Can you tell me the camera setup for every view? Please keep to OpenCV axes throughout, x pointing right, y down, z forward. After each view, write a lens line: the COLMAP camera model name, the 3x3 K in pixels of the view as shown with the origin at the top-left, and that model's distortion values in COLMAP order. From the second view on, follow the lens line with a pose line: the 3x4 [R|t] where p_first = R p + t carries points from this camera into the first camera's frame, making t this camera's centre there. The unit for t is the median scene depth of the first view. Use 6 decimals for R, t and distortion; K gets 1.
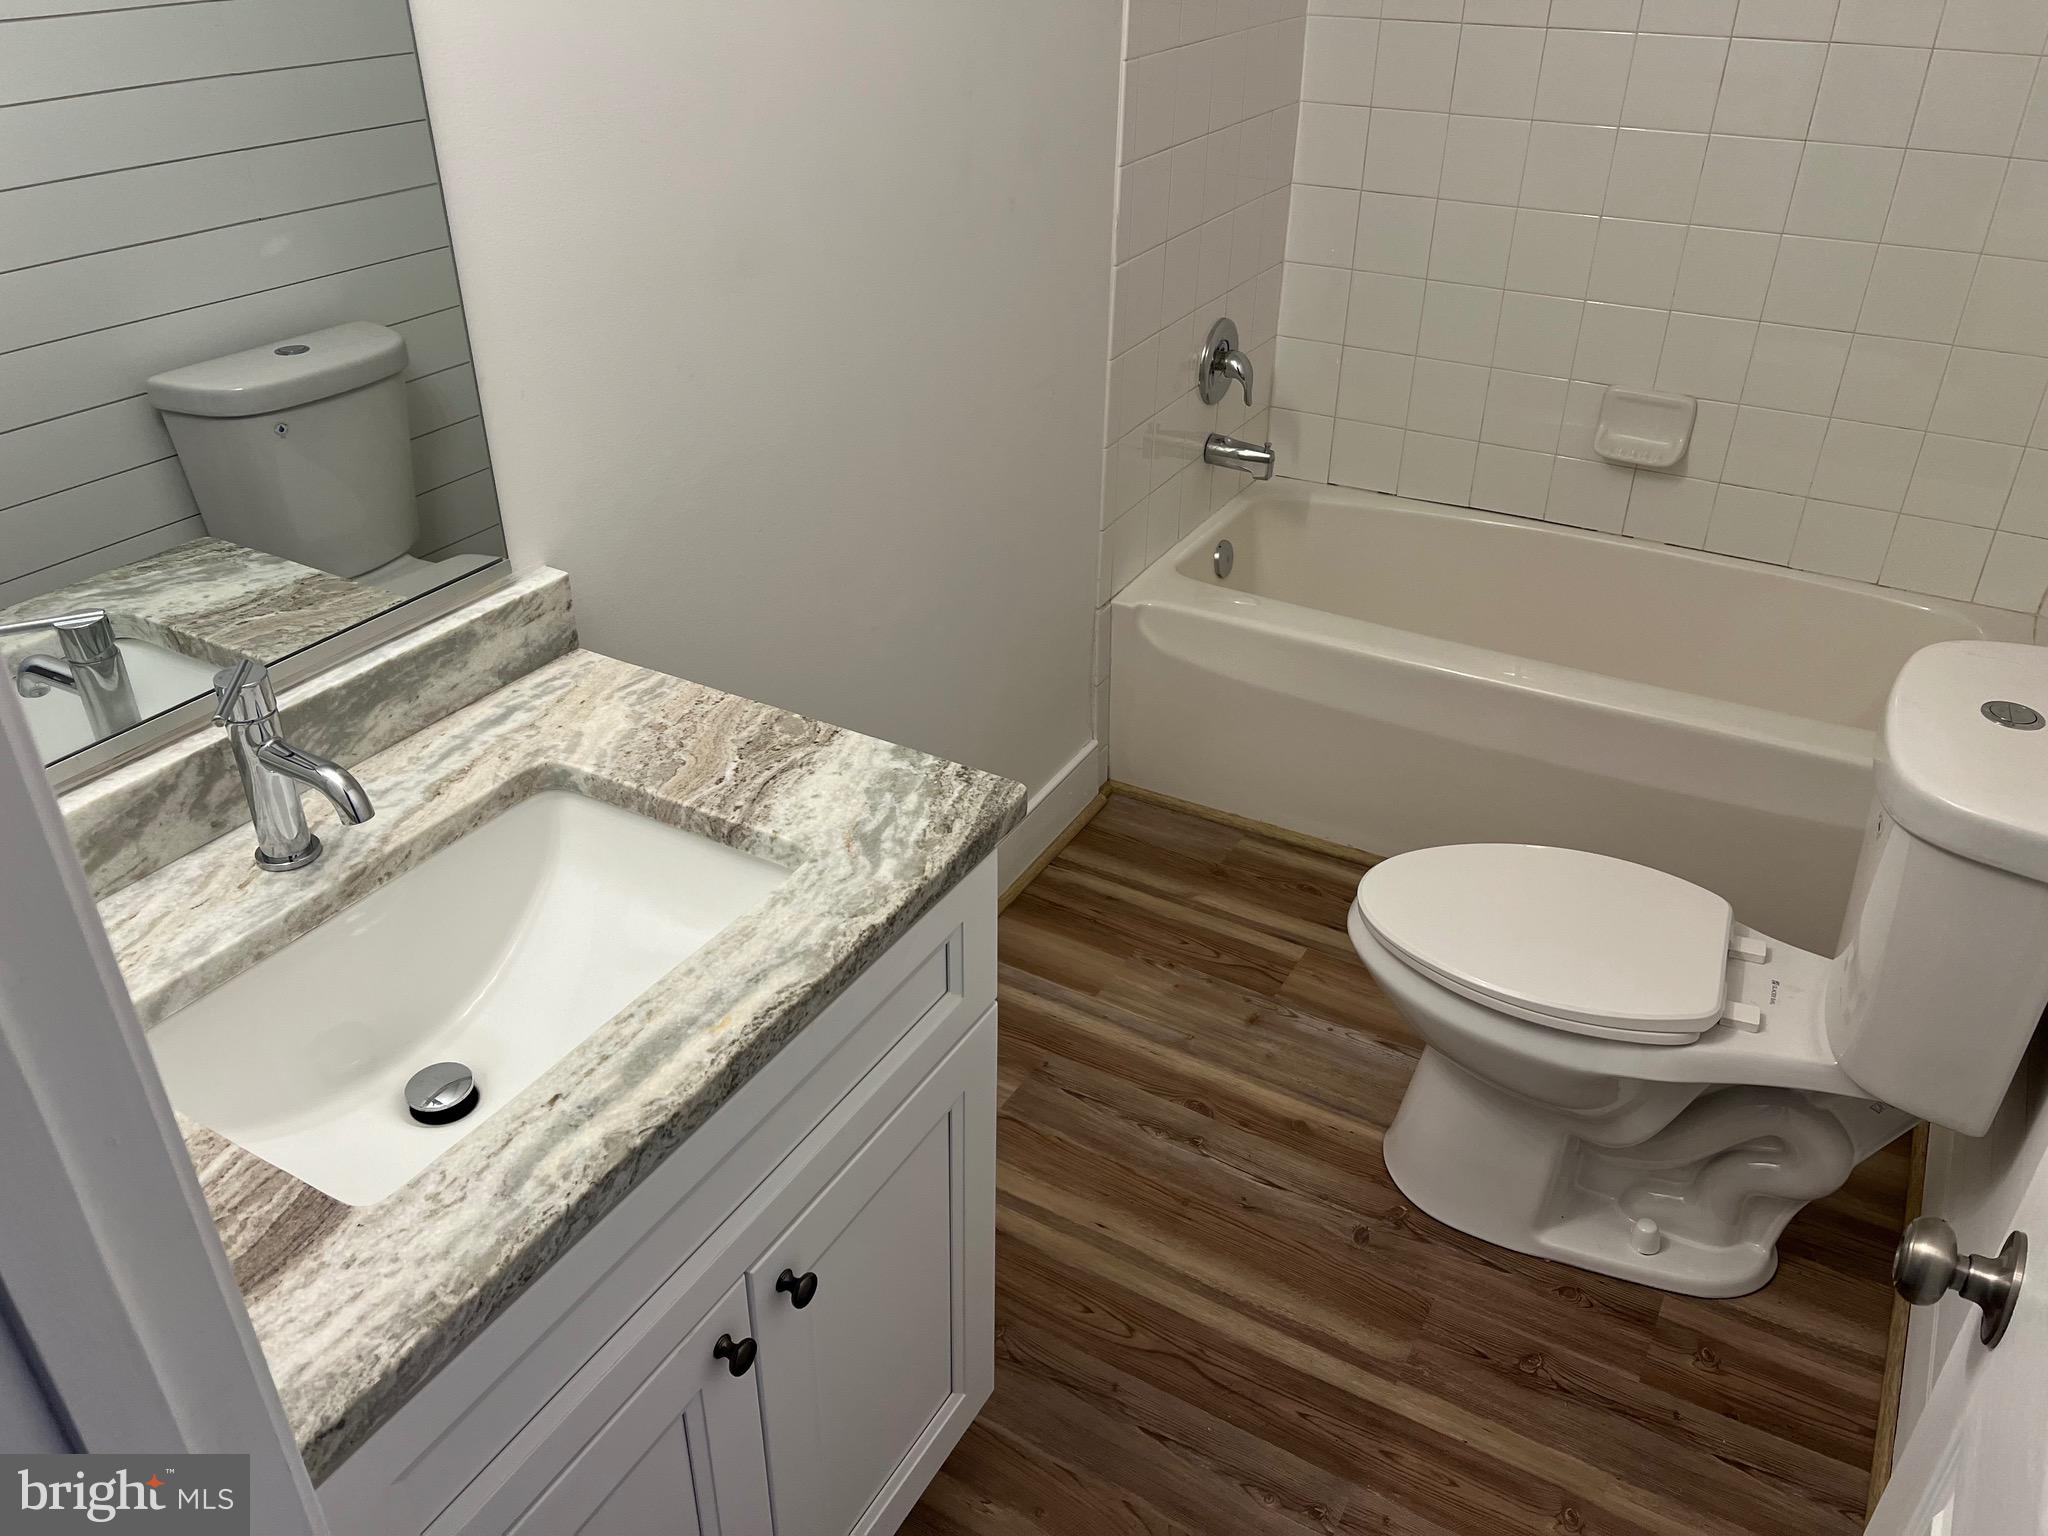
lens RADIAL K [[1555.9, 0, 1011.2], [0, 1555.9, 768.0], [0, 0, 1]] dist [0.051906, -0.062314]
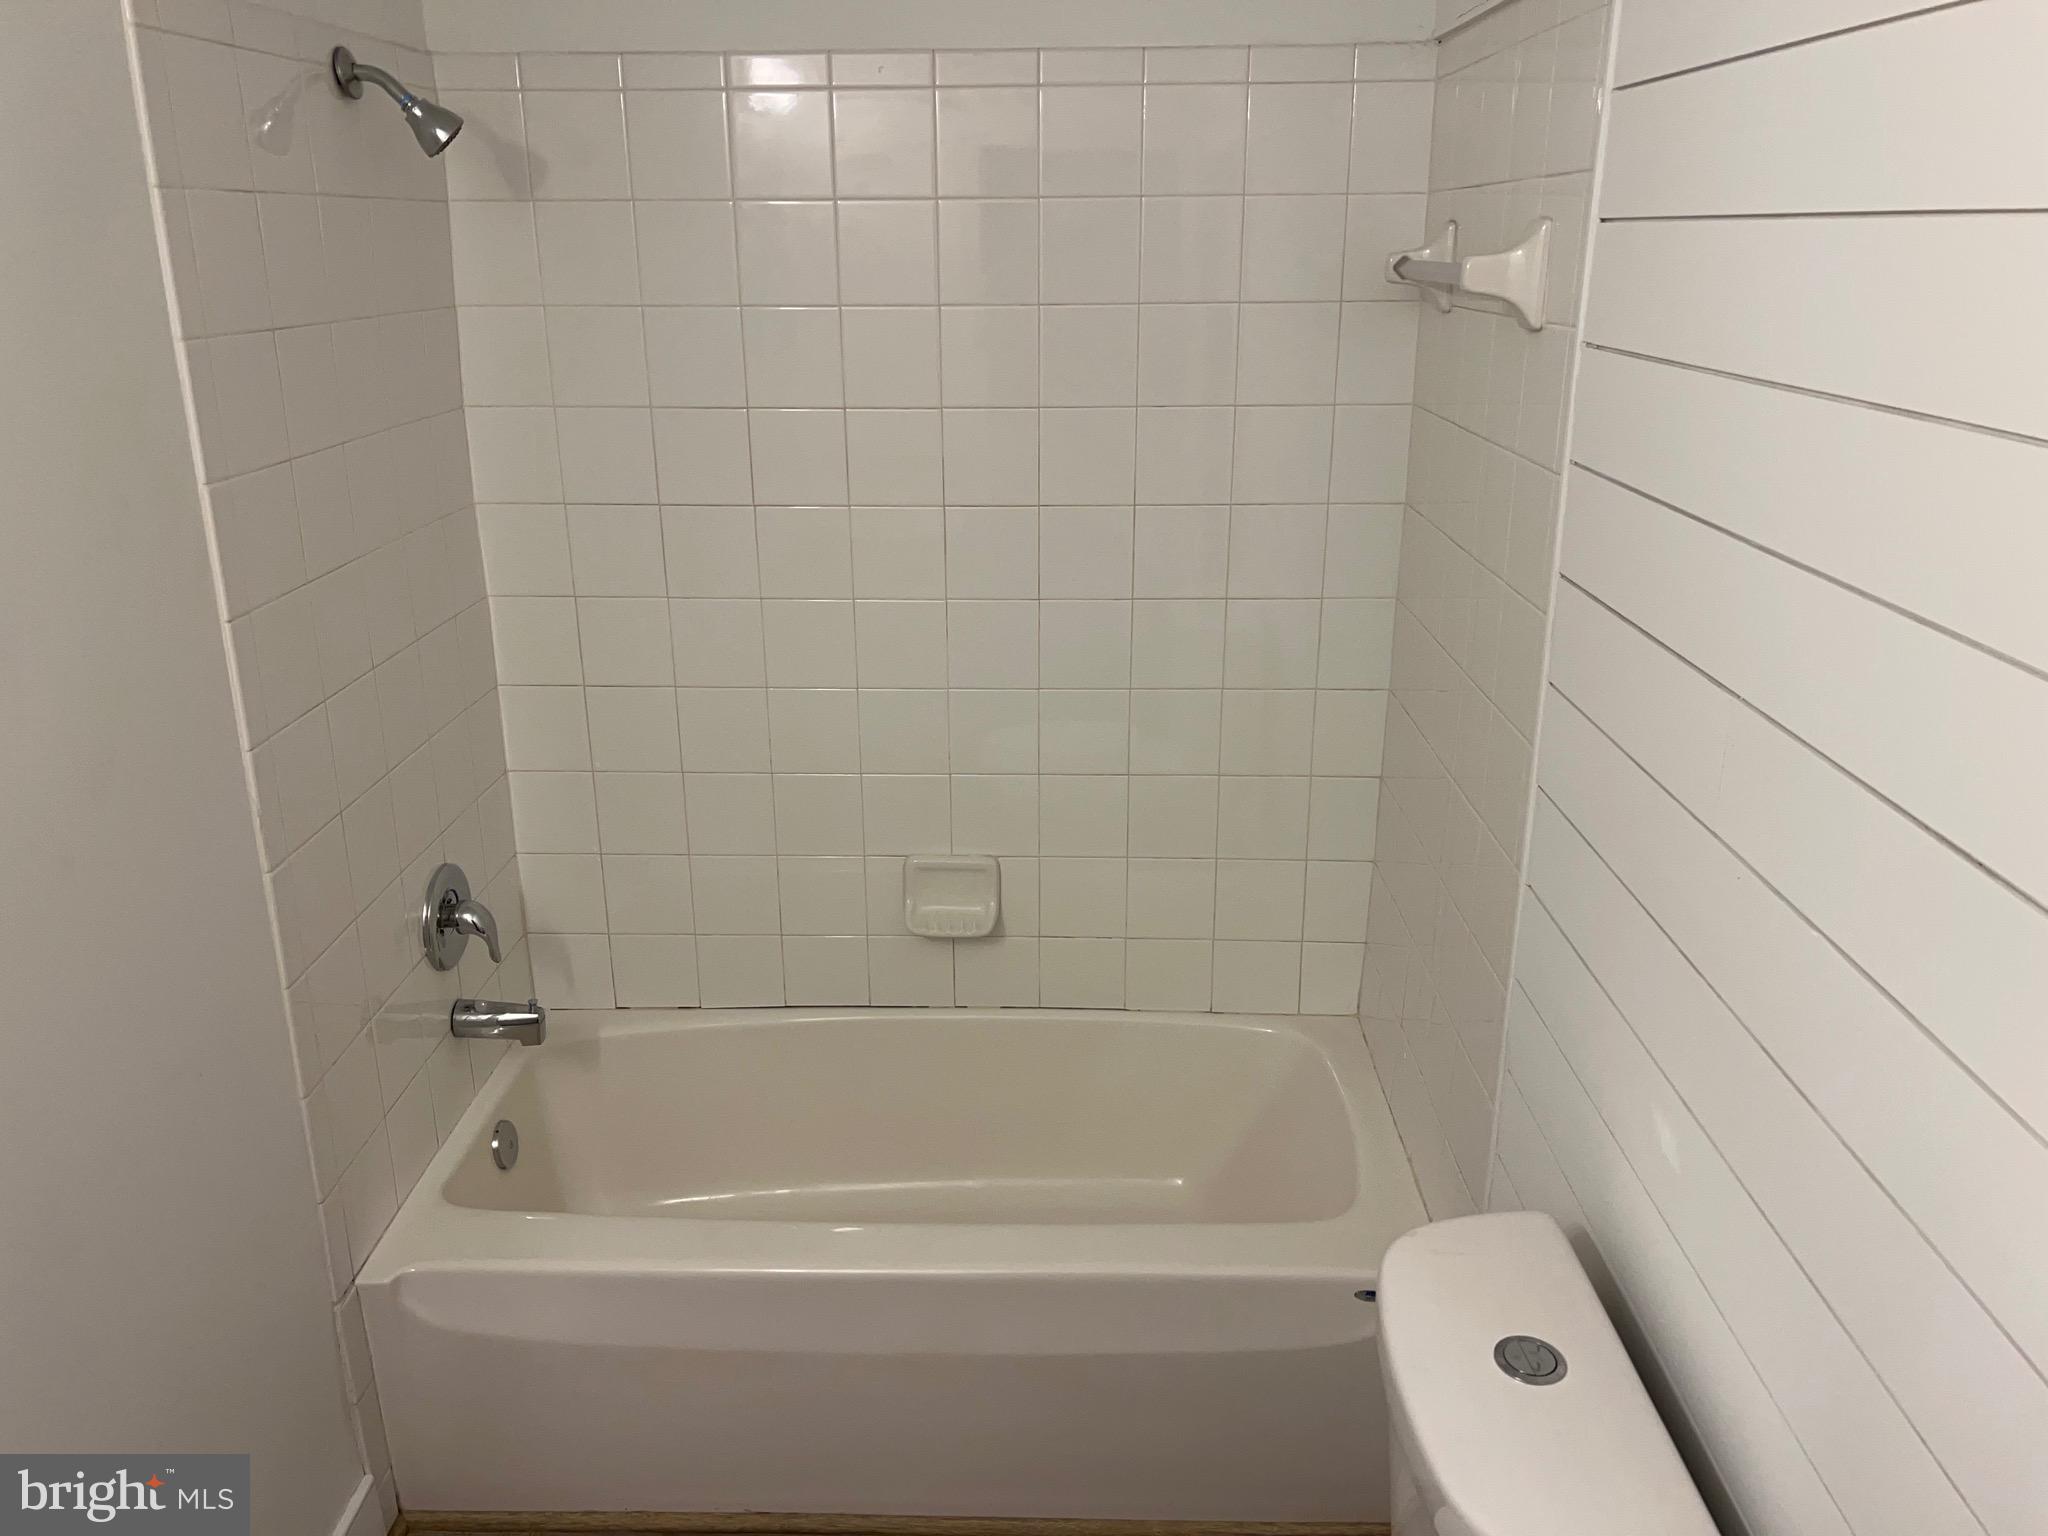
lens RADIAL K [[1555.9, 0, 1035.2], [0, 1555.9, 771.0], [0, 0, 1]] dist [0.051906, -0.062314]
pose [[0.877125, -0.163228, 0.451672, 0.048149], [0.249900, 0.958243, -0.138998, -0.146824], [-0.410123, 0.234792, 0.881290, 0.163391]]
